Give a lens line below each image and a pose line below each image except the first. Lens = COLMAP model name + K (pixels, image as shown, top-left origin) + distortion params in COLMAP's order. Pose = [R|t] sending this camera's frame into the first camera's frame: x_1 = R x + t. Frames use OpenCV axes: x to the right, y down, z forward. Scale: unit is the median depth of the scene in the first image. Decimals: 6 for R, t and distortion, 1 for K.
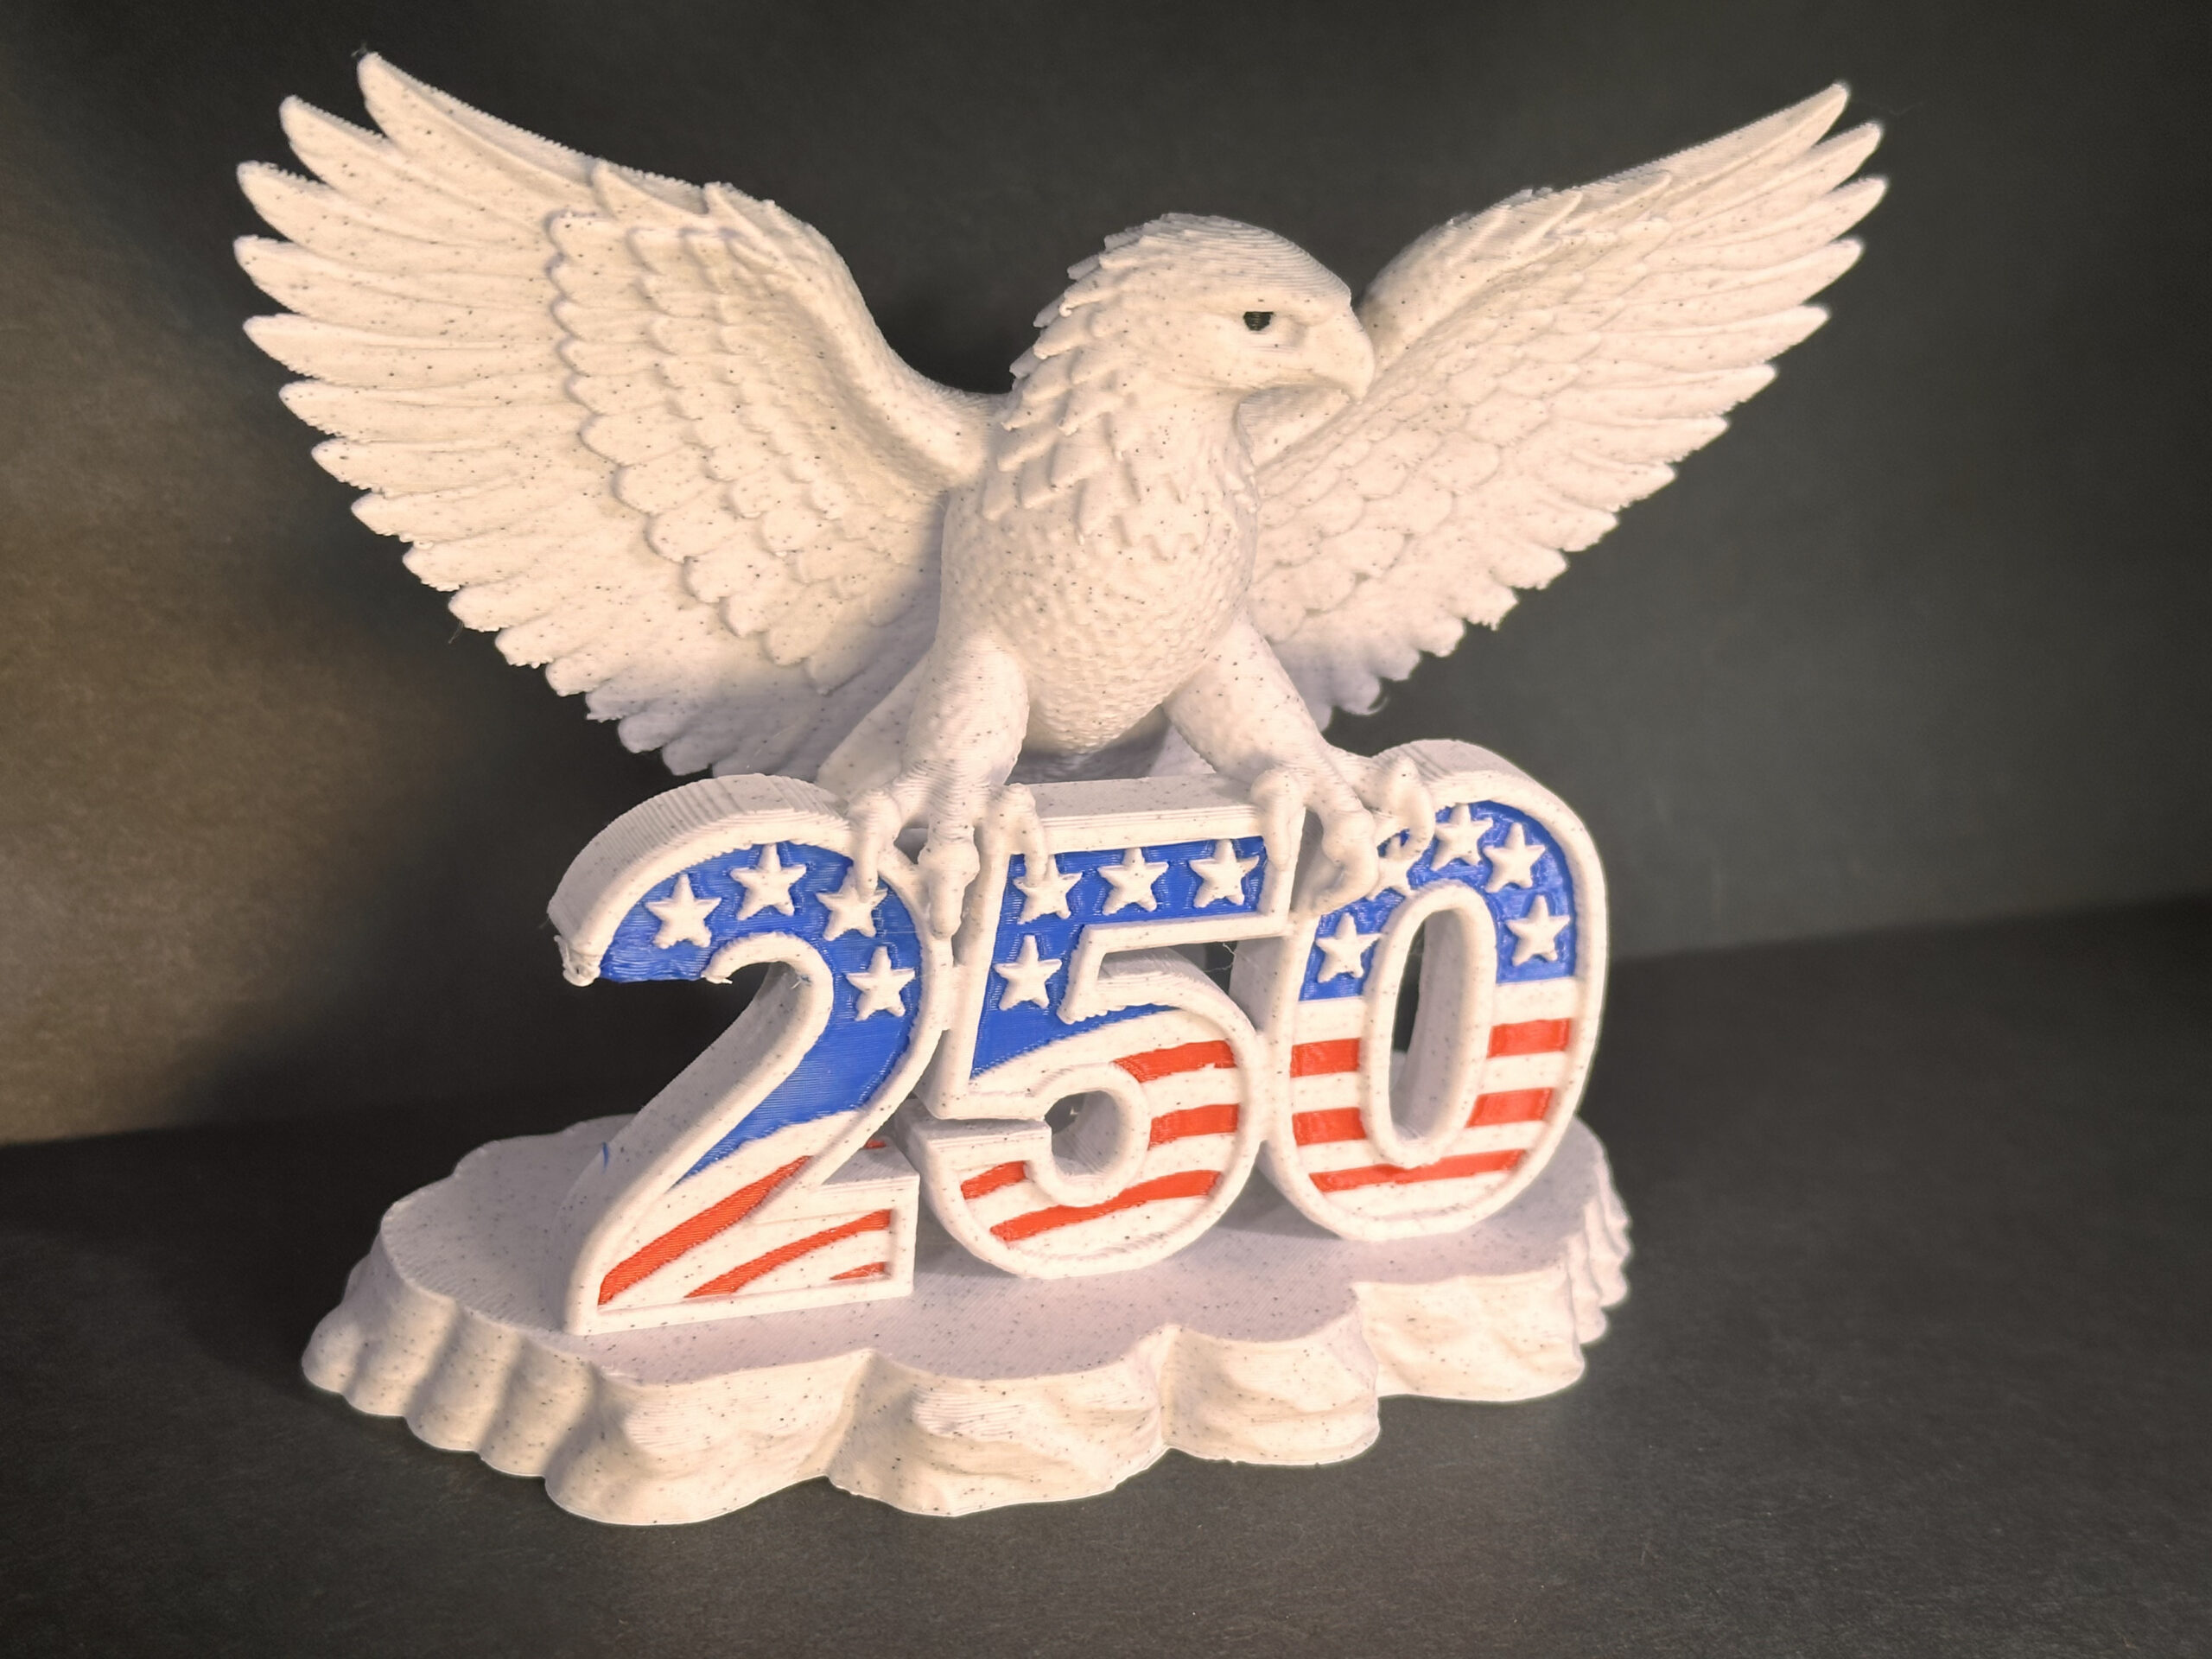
lens RADIAL K [[3539.9, 0, 1110.7], [0, 3539.9, 826.5], [0, 0, 1]] dist [0.123686, 0.000000]
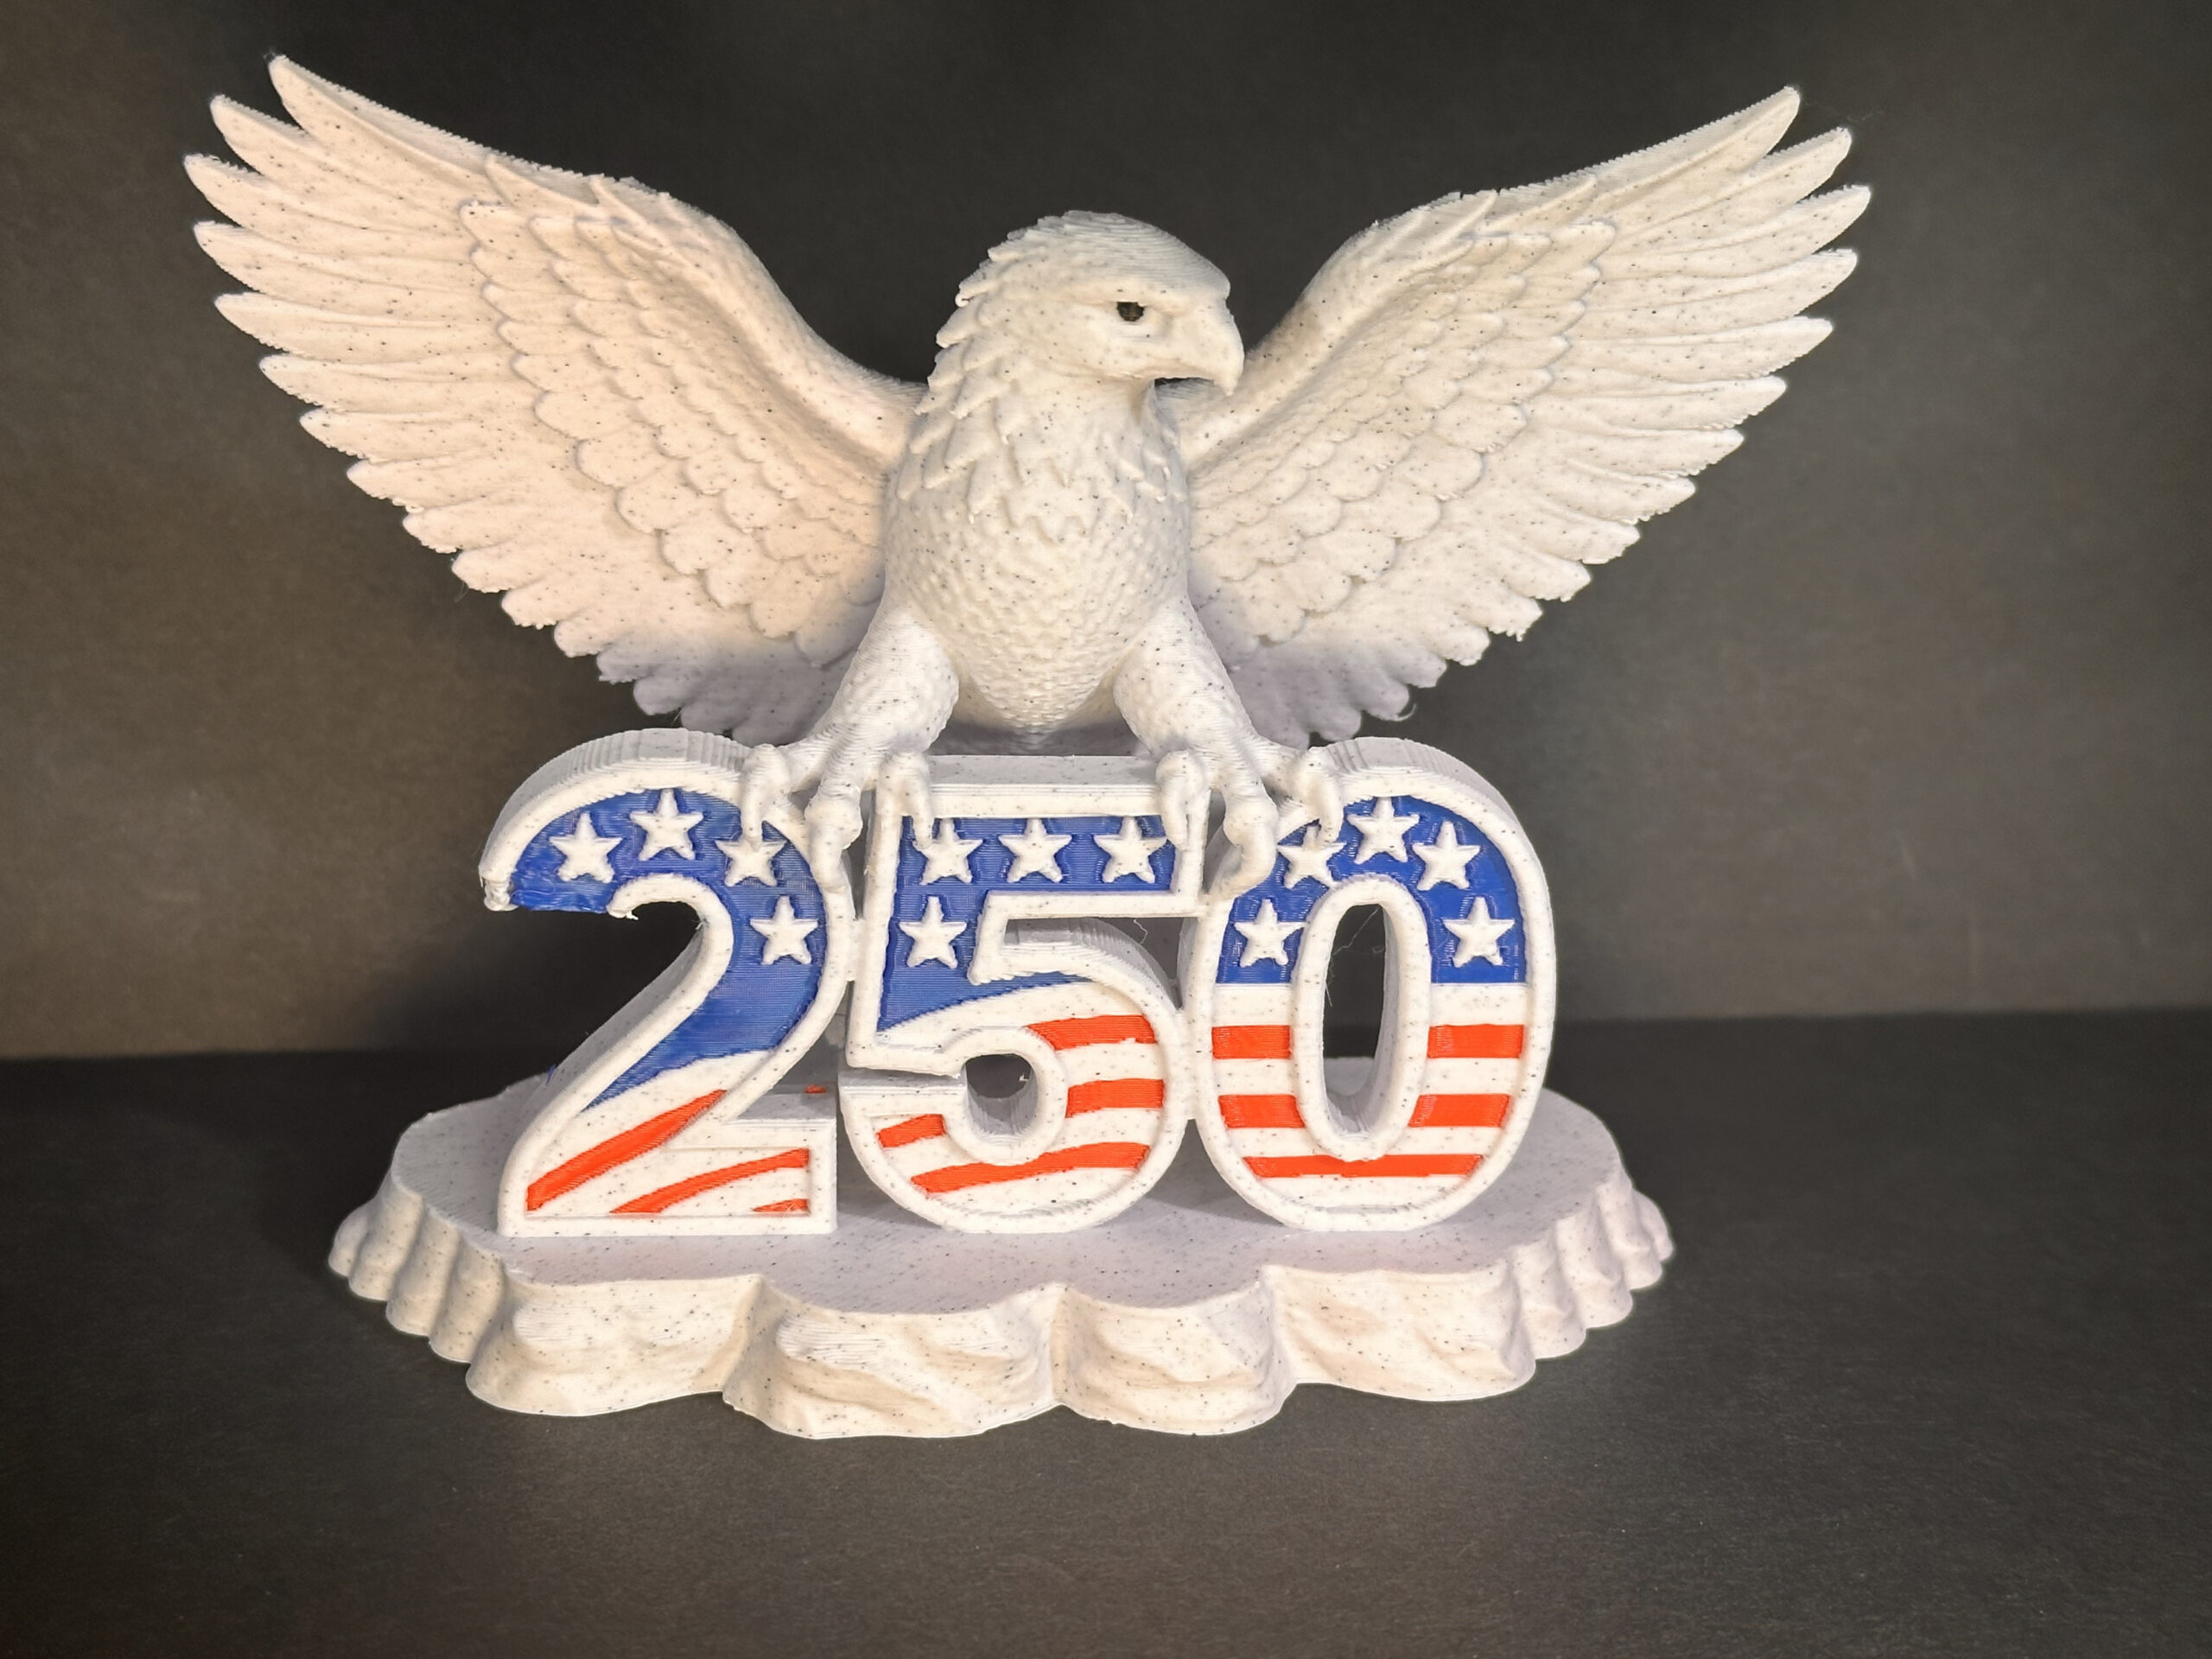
lens RADIAL K [[3539.9, 0, 1106.3], [0, 3539.9, 834.5], [0, 0, 1]] dist [0.123686, 0.000000]
pose [[0.950661, 0.052352, -0.305782, 0.345122], [-0.062282, 0.997798, -0.022801, 0.032966], [0.303915, 0.040721, 0.951828, 0.013723]]
